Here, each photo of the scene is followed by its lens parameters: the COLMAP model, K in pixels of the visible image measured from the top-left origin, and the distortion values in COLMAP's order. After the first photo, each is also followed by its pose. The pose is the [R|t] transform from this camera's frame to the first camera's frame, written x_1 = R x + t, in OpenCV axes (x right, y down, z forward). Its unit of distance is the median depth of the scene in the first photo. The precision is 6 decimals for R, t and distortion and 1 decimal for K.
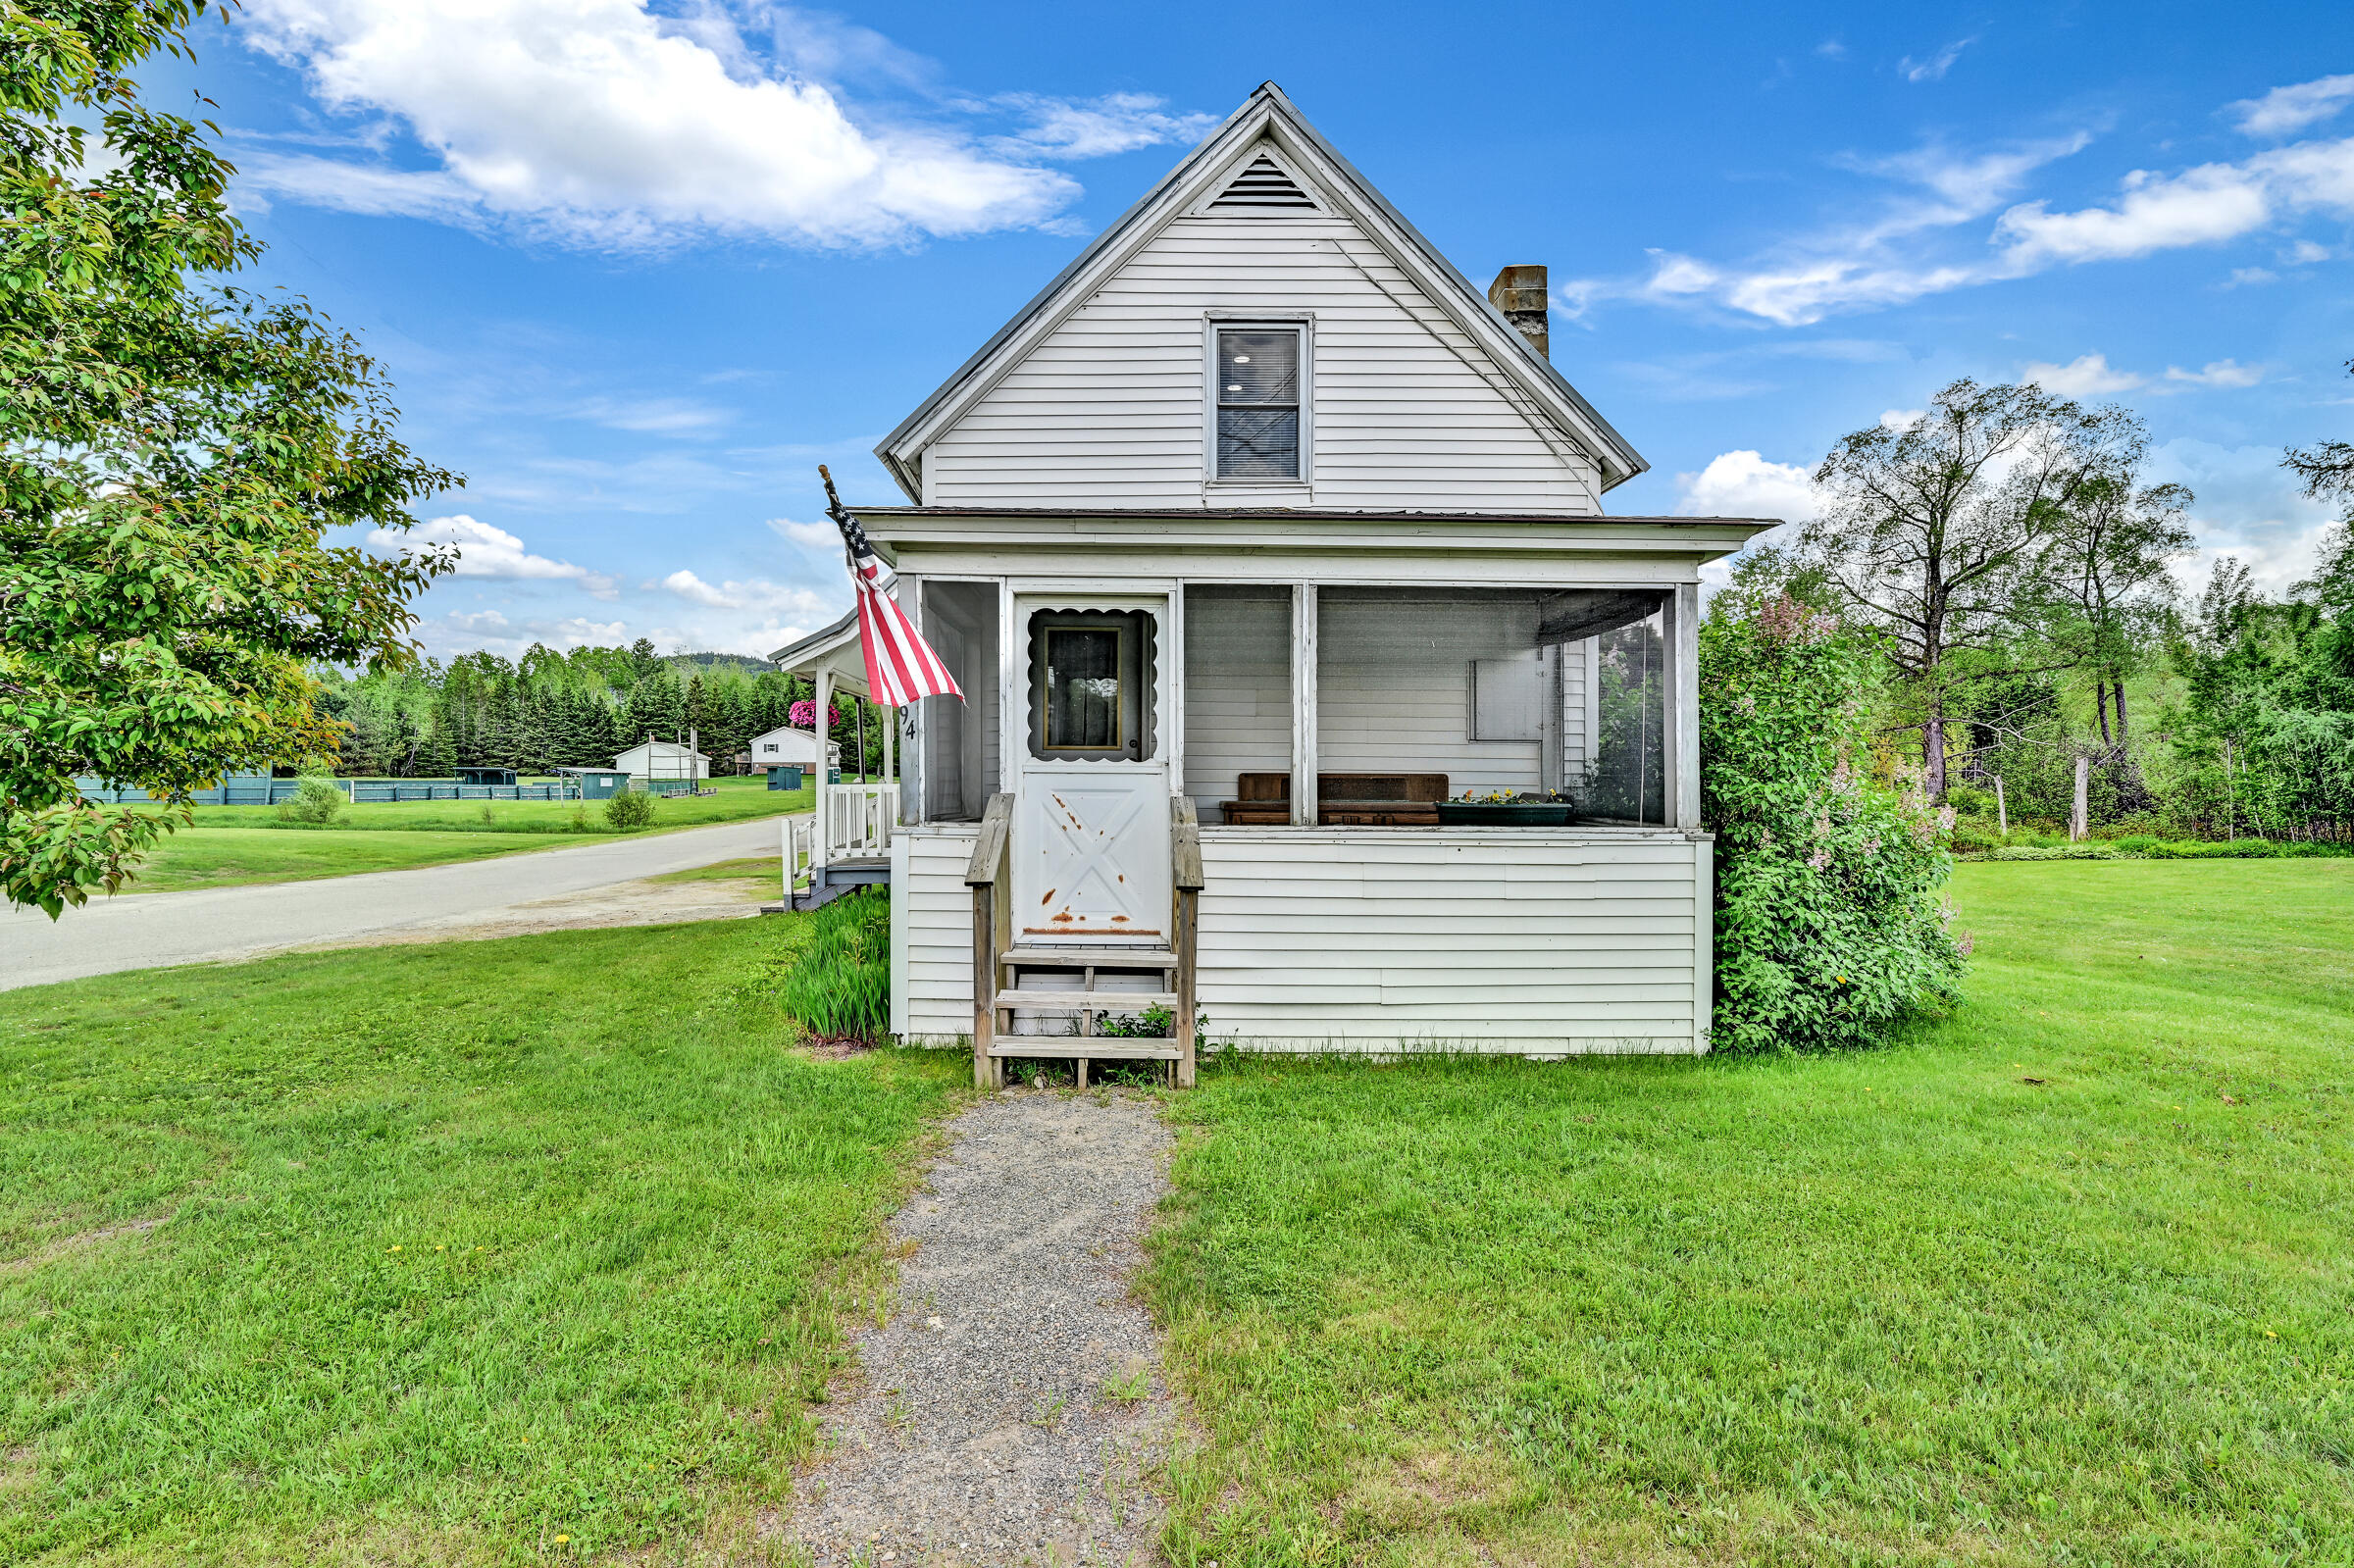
lens RADIAL K [[1110.4, 0, 1176.9], [0, 1110.4, 778.8], [0, 0, 1]] dist [-0.010452, -0.000110]
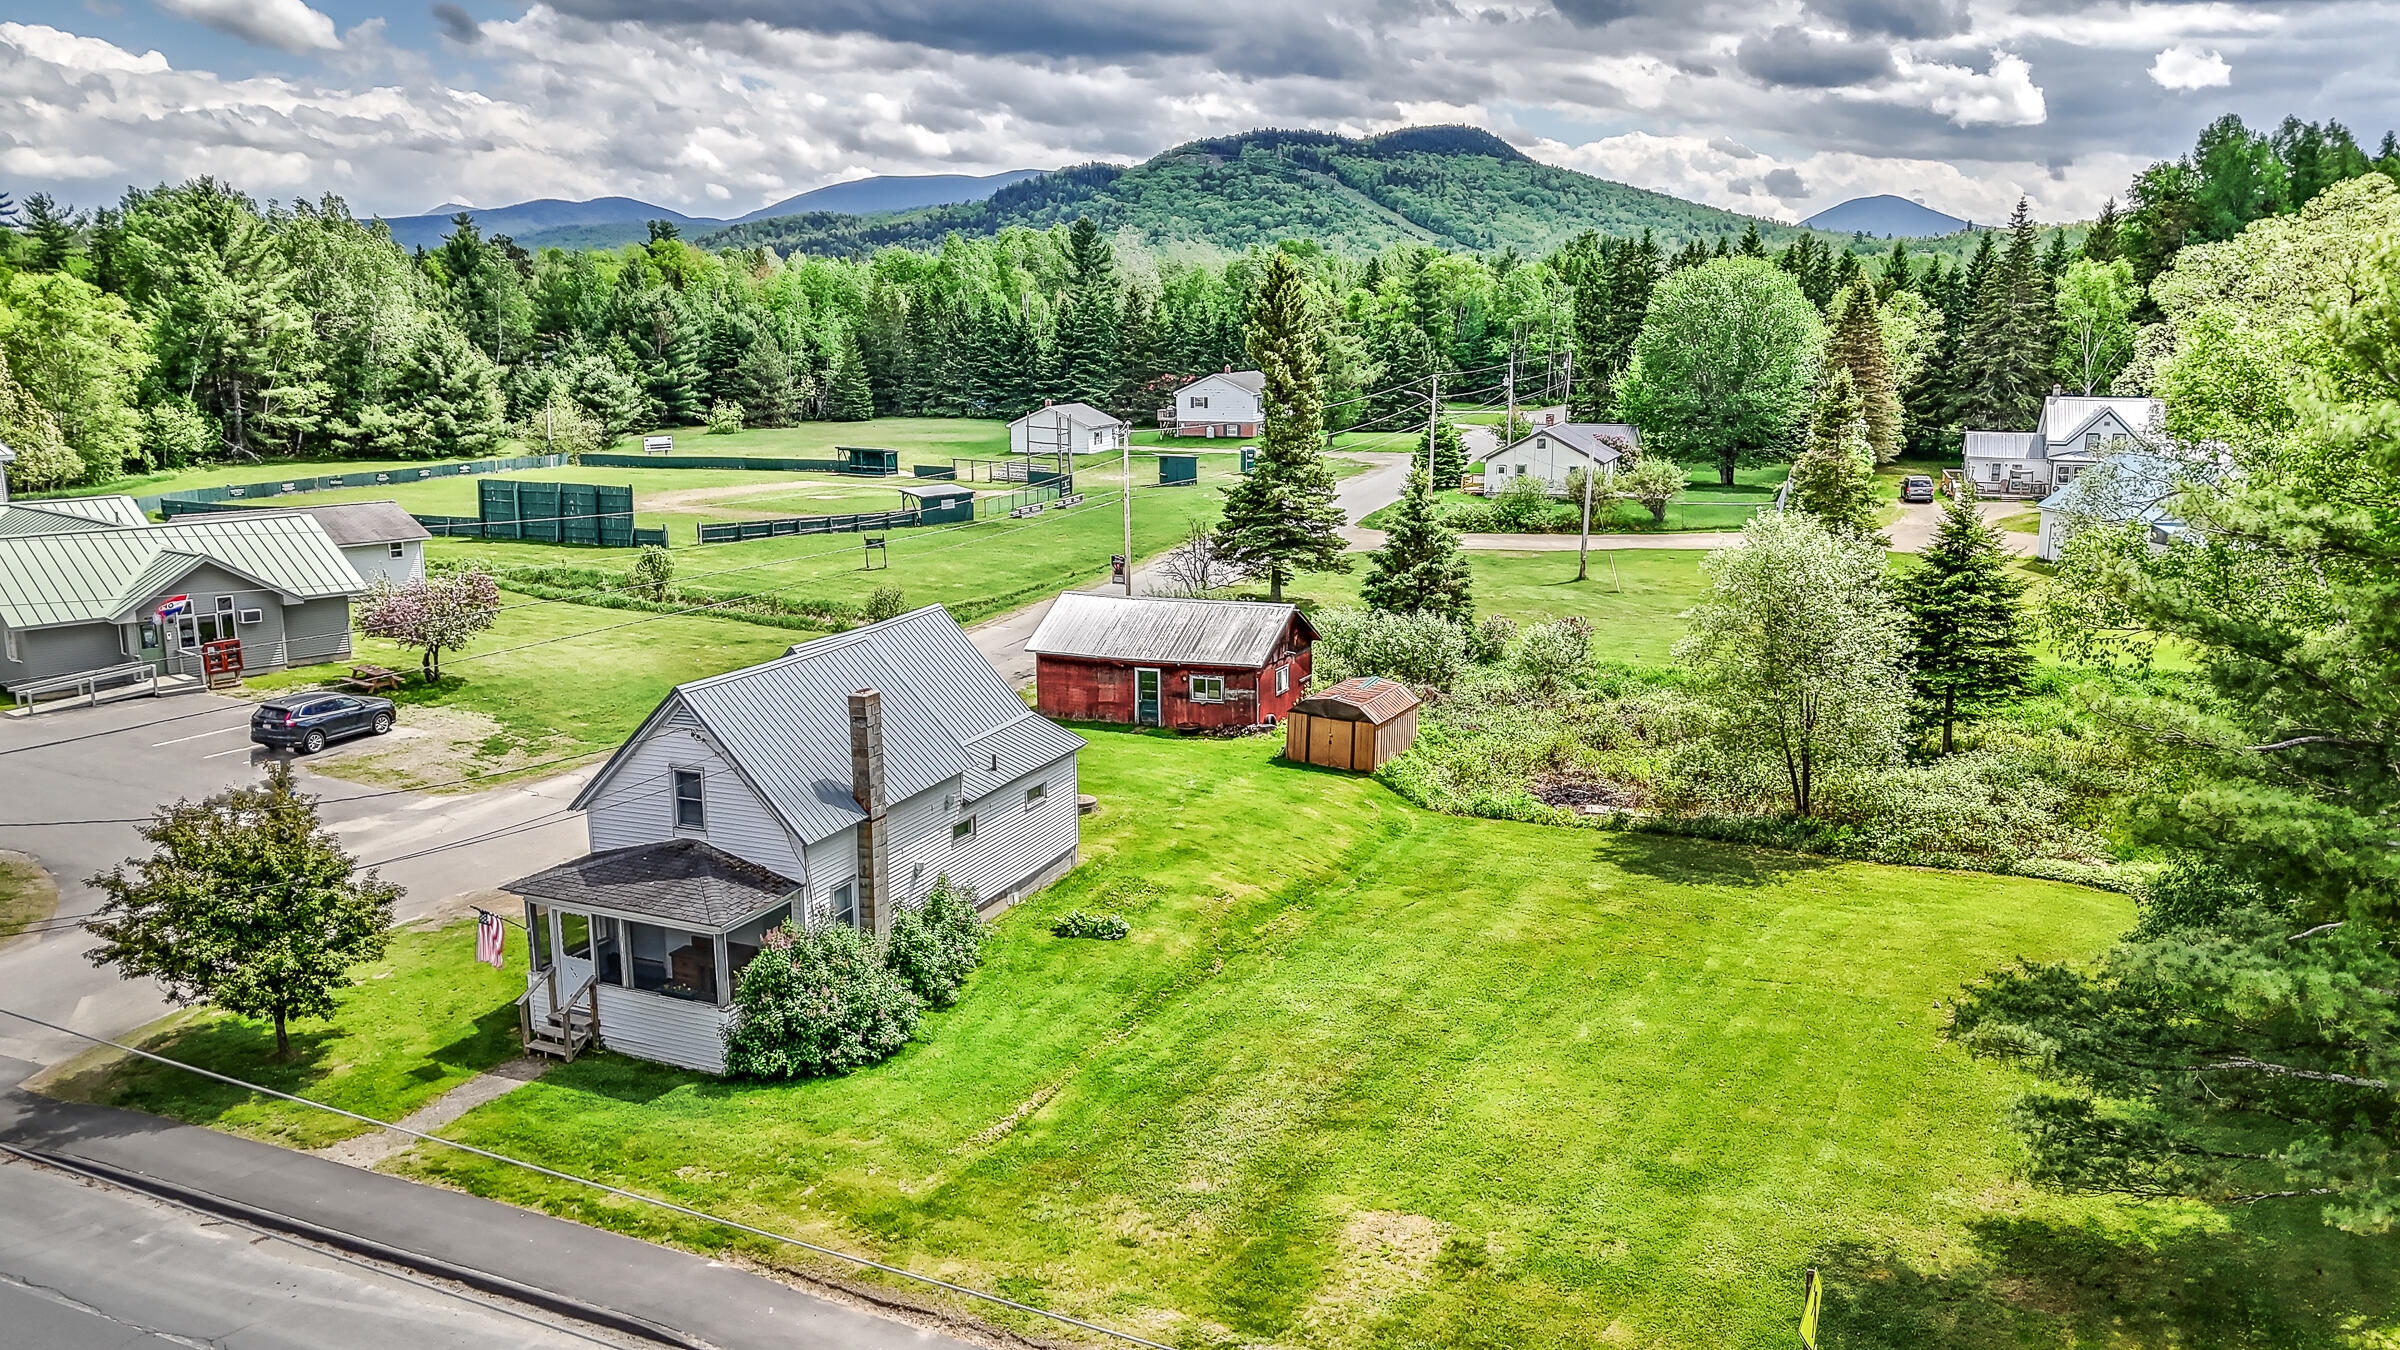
lens RADIAL K [[1757.3, 0, 1200.9], [0, 1757.3, 684.6], [0, 0, 1]] dist [0.059414, -0.036222]
pose [[0.904501, 0.081674, -0.418578, 2.835606], [0.004543, 0.979589, 0.200957, -1.414762], [0.426448, -0.183668, 0.885668, -2.061429]]
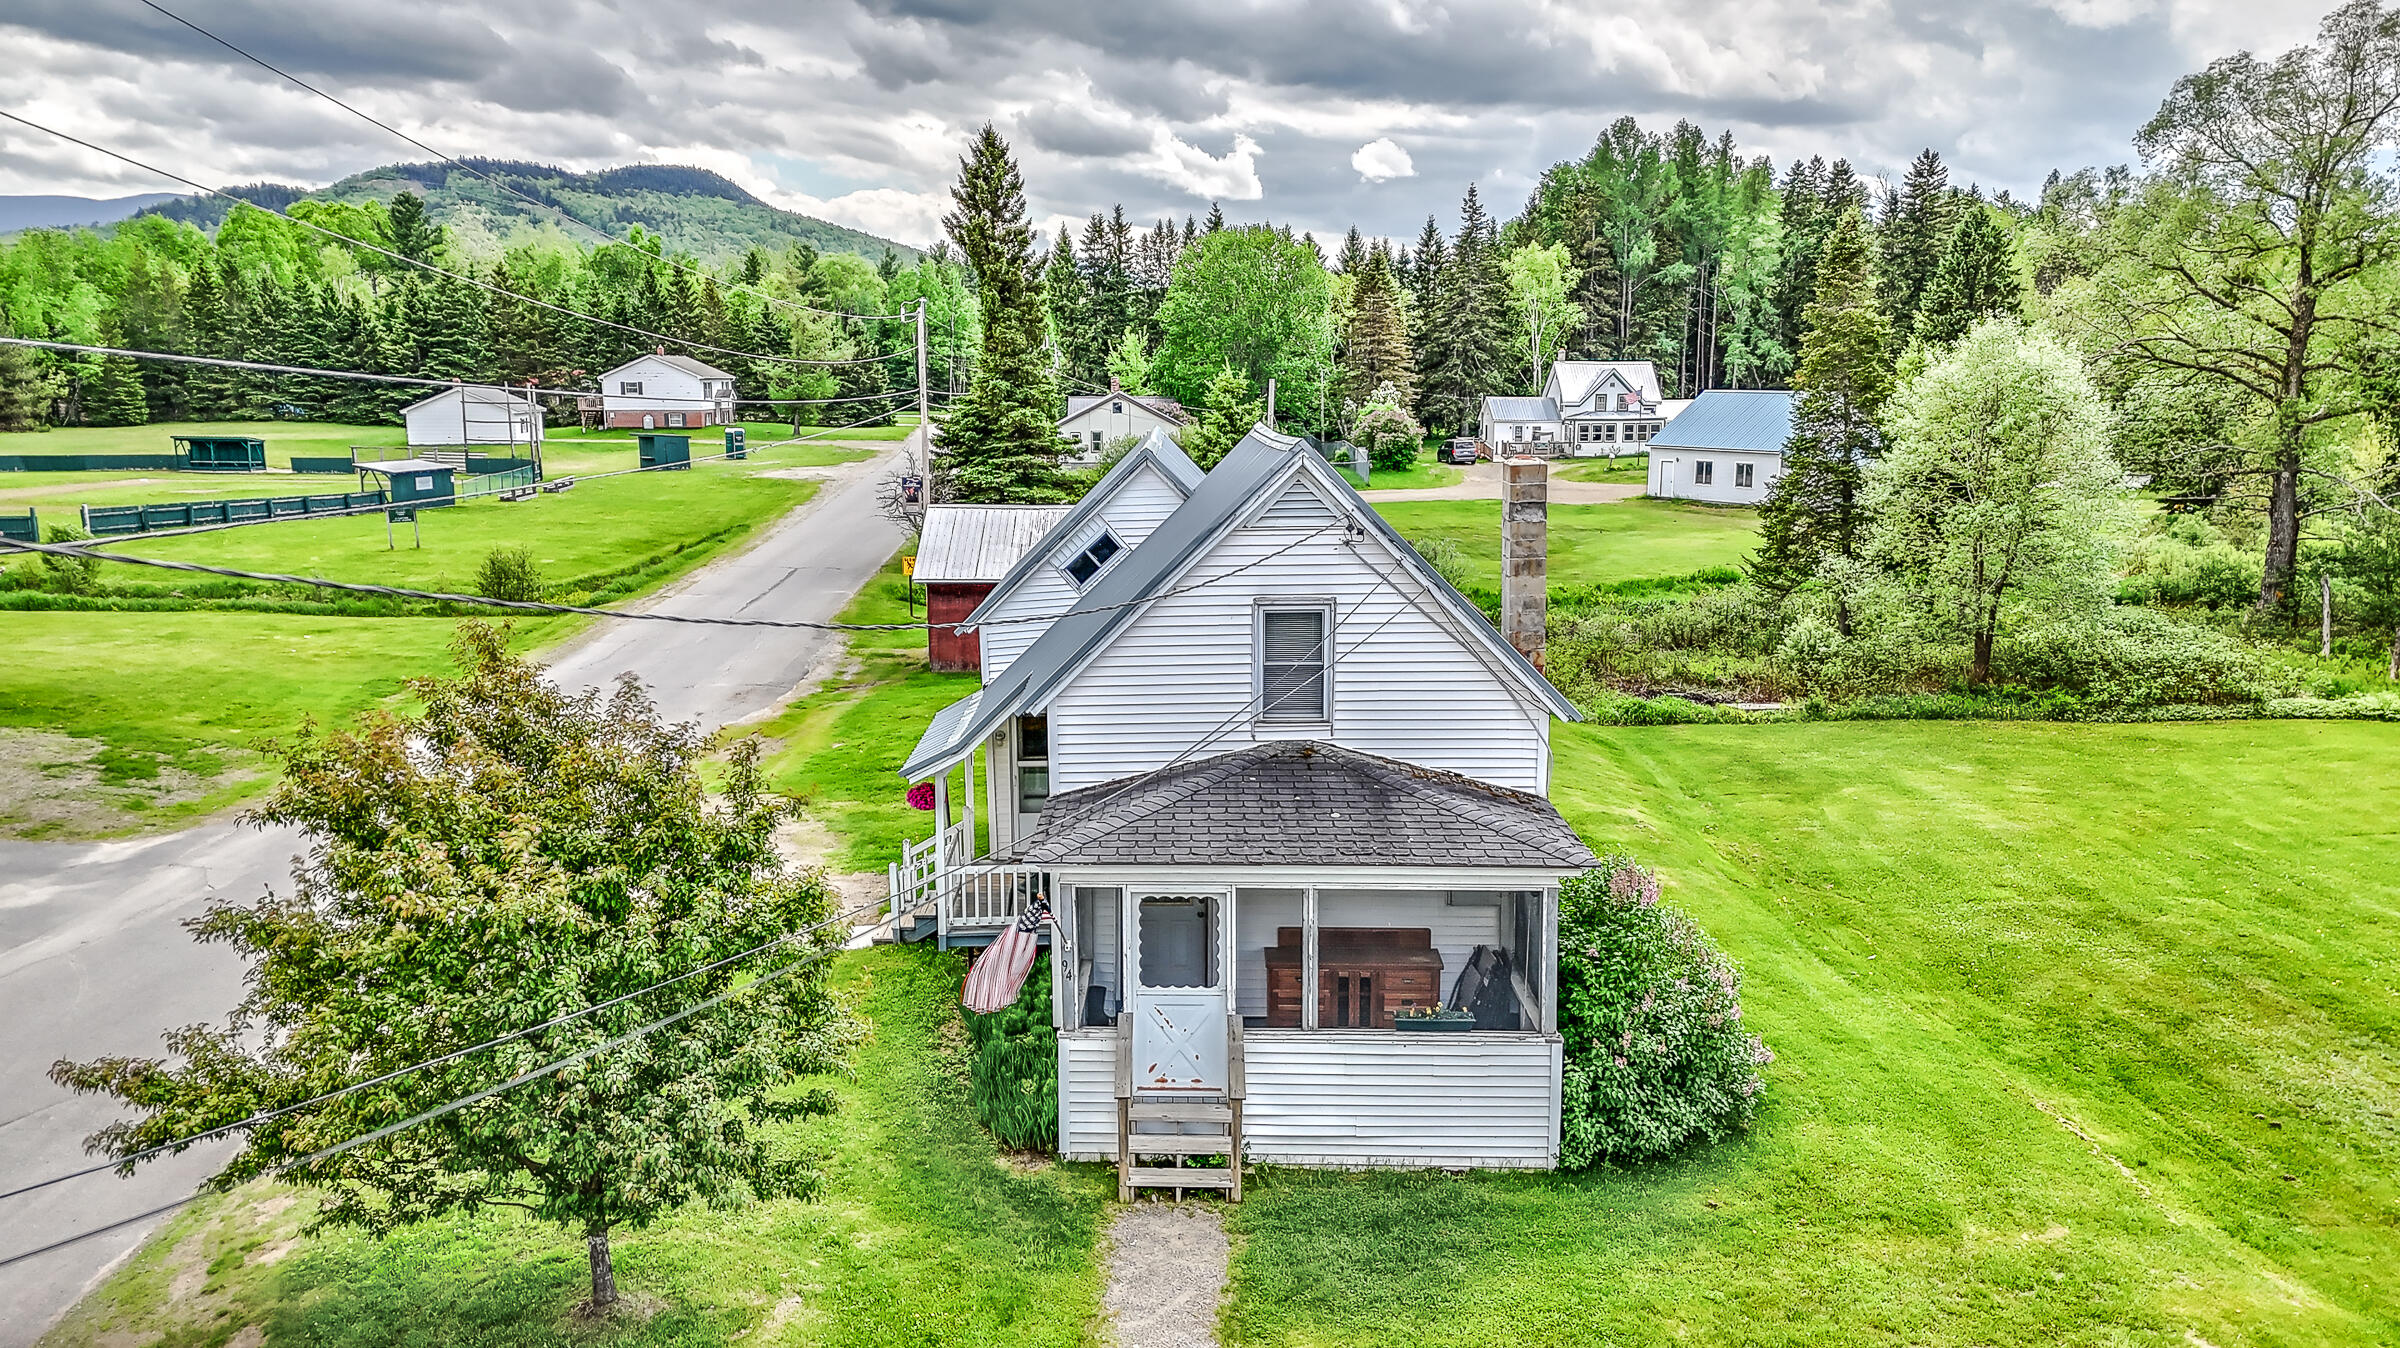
lens RADIAL K [[1757.3, 0, 1200.0], [0, 1757.3, 670.2], [0, 0, 1]] dist [0.059414, -0.036222]
pose [[0.999685, 0.000563, -0.025100, 0.013870], [0.003702, 0.985517, 0.169539, -0.692968], [0.024832, -0.169578, 0.985204, -1.100011]]
